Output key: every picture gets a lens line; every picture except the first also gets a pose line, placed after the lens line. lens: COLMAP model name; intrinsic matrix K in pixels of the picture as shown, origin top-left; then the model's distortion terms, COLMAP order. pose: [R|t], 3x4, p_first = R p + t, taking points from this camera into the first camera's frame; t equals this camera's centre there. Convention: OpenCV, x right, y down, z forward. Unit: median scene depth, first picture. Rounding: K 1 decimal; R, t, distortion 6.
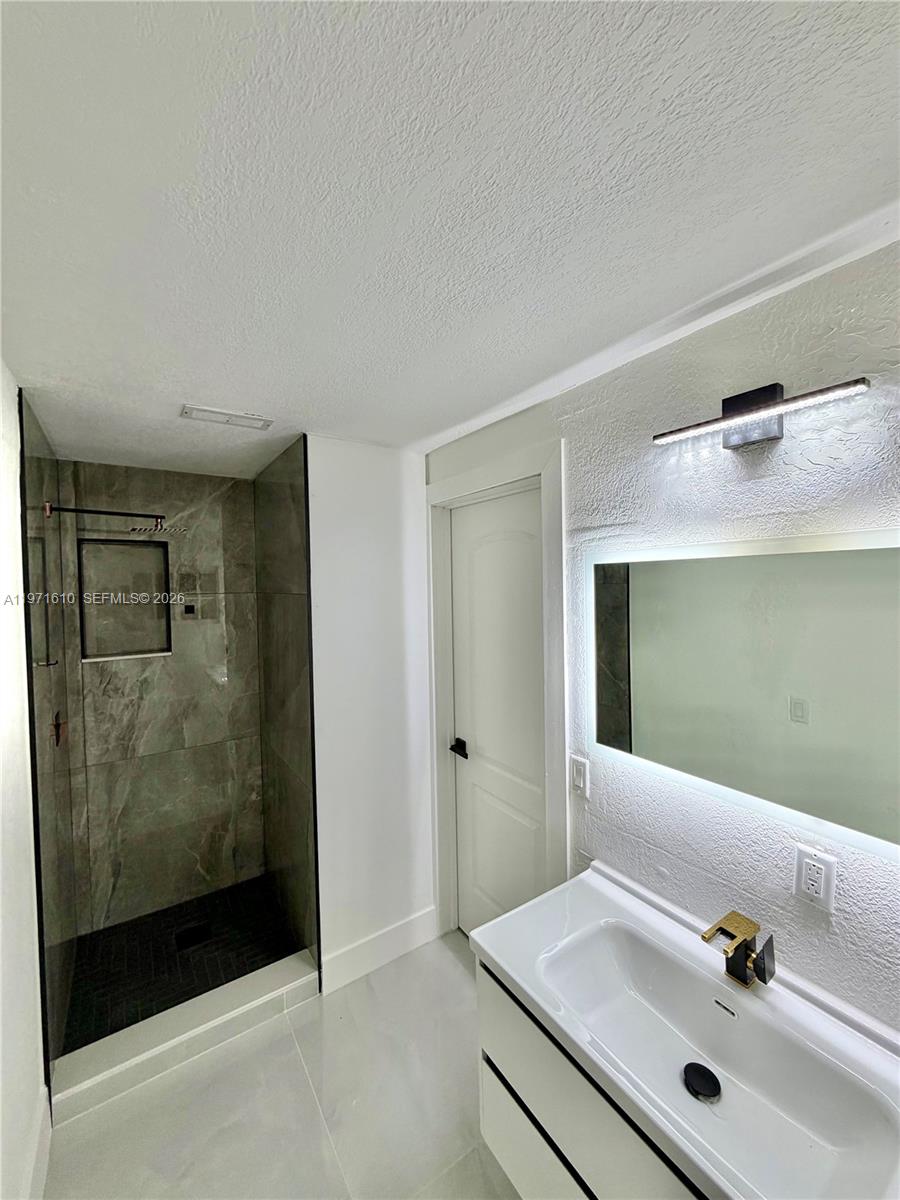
lens RADIAL K [[477.3, 0, 448.8], [0, 477.3, 596.7], [0, 0, 1]] dist [-0.001840, 0.001096]
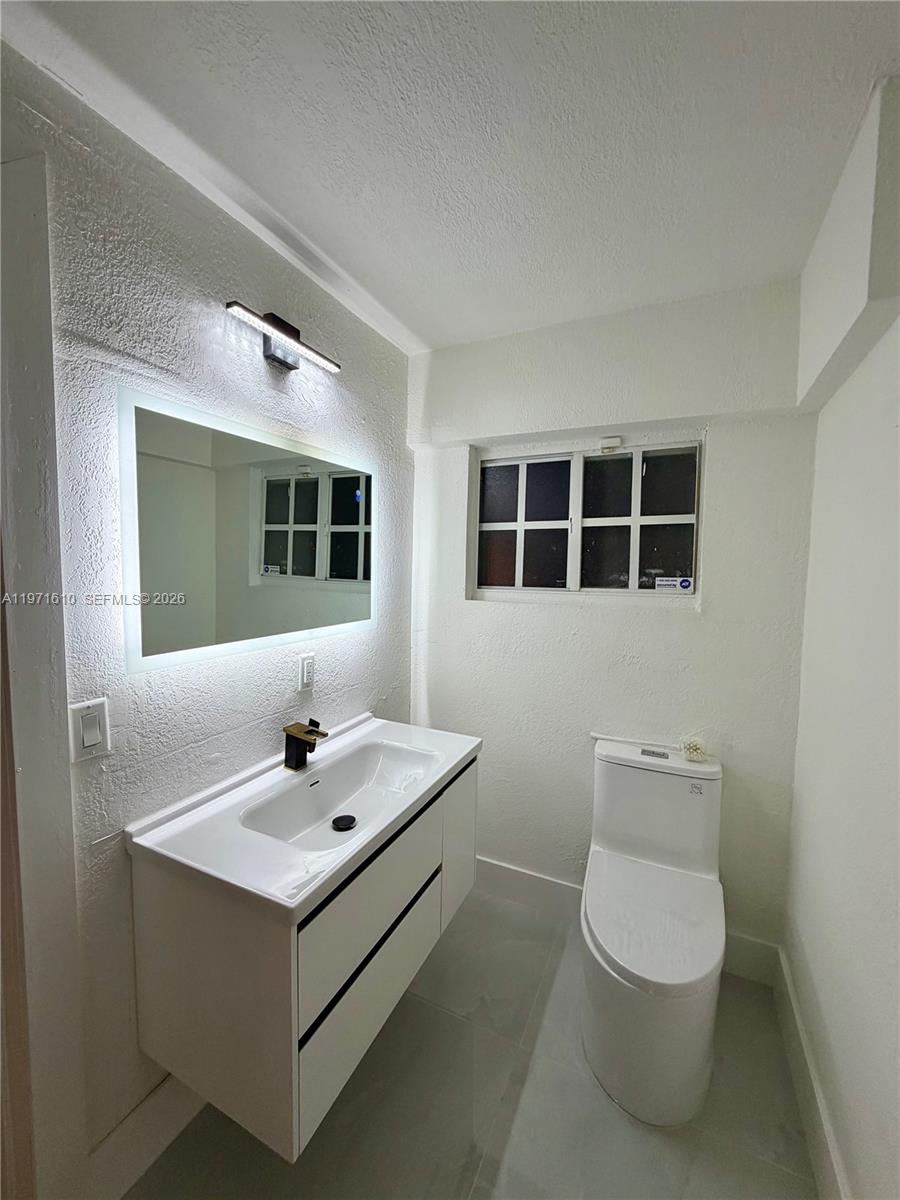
lens RADIAL K [[477.3, 0, 447.2], [0, 477.3, 597.3], [0, 0, 1]] dist [-0.001840, 0.001096]
pose [[-0.505926, -0.054842, 0.860832, -0.623905], [0.015076, 0.997262, 0.072394, 0.191339], [-0.862445, 0.049604, -0.503714, 1.087792]]
